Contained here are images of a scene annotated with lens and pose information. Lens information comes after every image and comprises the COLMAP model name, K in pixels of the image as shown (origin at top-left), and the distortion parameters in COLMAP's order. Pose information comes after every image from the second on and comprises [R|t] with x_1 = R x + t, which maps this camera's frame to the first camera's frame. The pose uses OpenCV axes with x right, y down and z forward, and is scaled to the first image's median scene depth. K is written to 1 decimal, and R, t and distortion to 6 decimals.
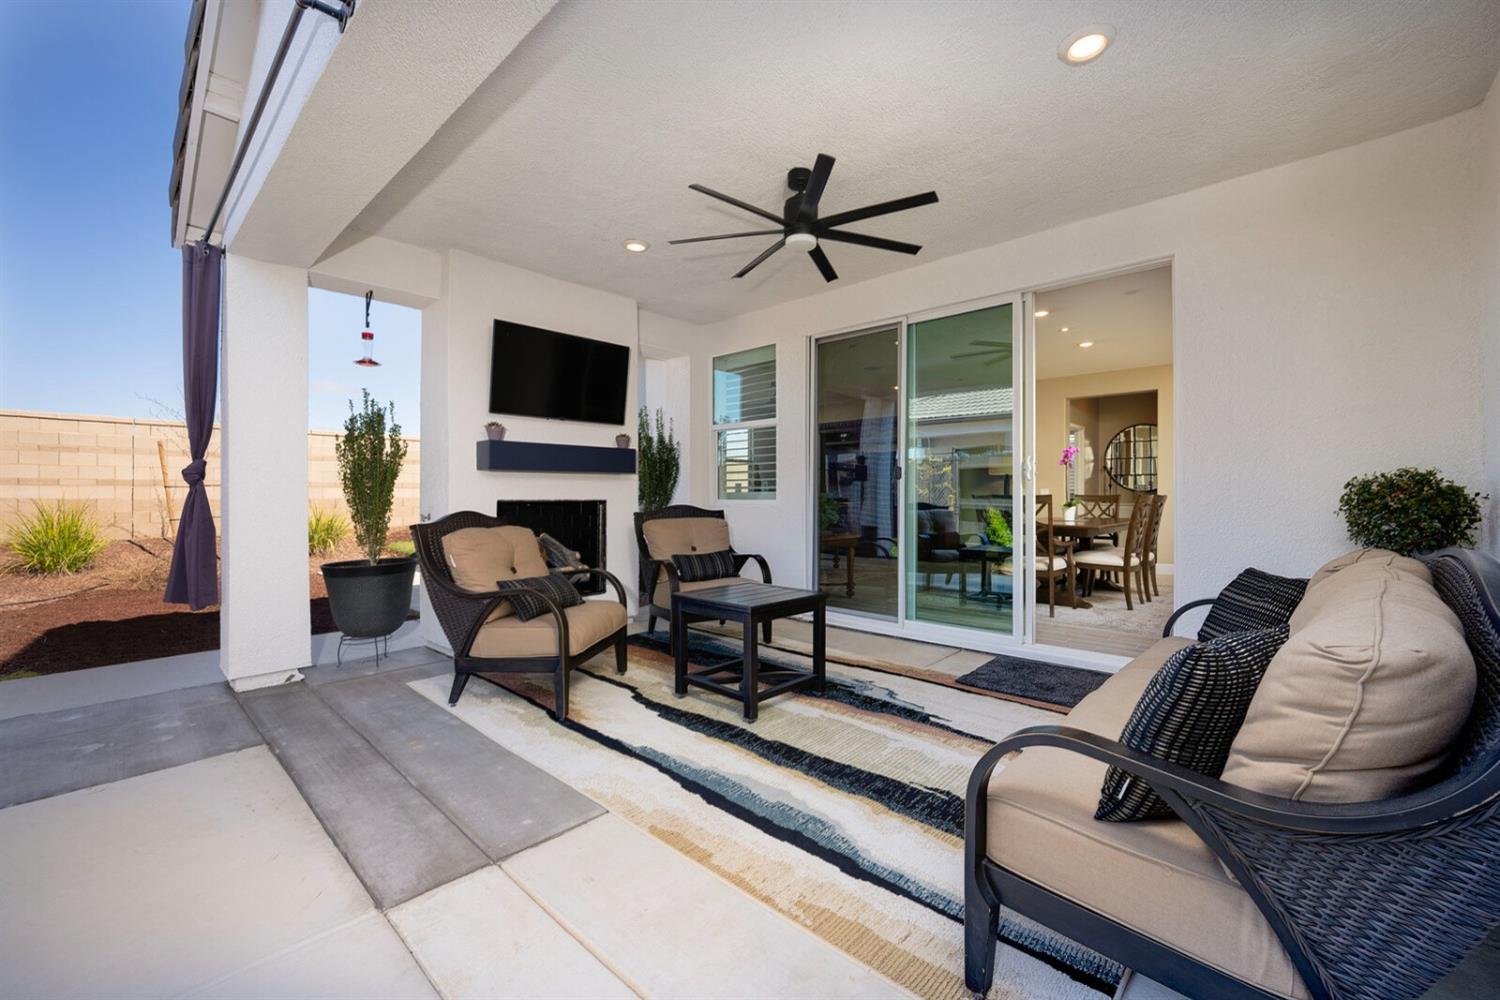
lens RADIAL K [[610.0, 0, 750.8], [0, 610.0, 494.4], [0, 0, 1]] dist [-0.003385, -0.004766]
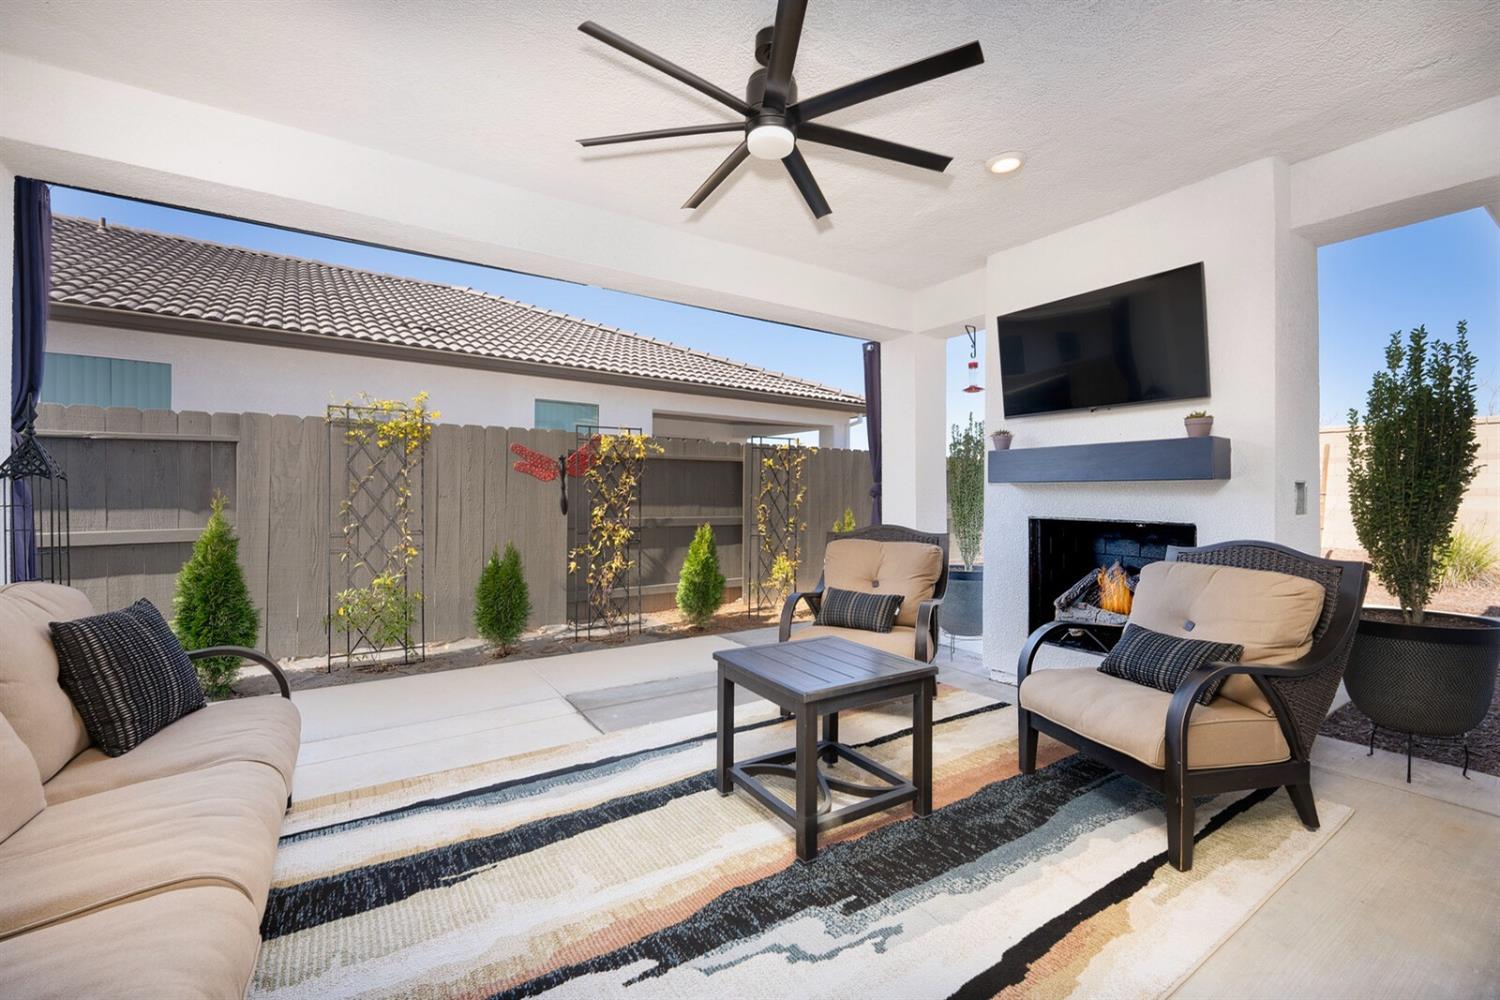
lens RADIAL K [[610.0, 0, 750.8], [0, 610.0, 494.4], [0, 0, 1]] dist [-0.003385, -0.004766]
pose [[-0.226293, 0.005110, -0.974046, 0.794567], [0.001050, 0.999987, 0.005003, -0.040516], [0.974059, 0.000109, -0.226296, 1.214641]]
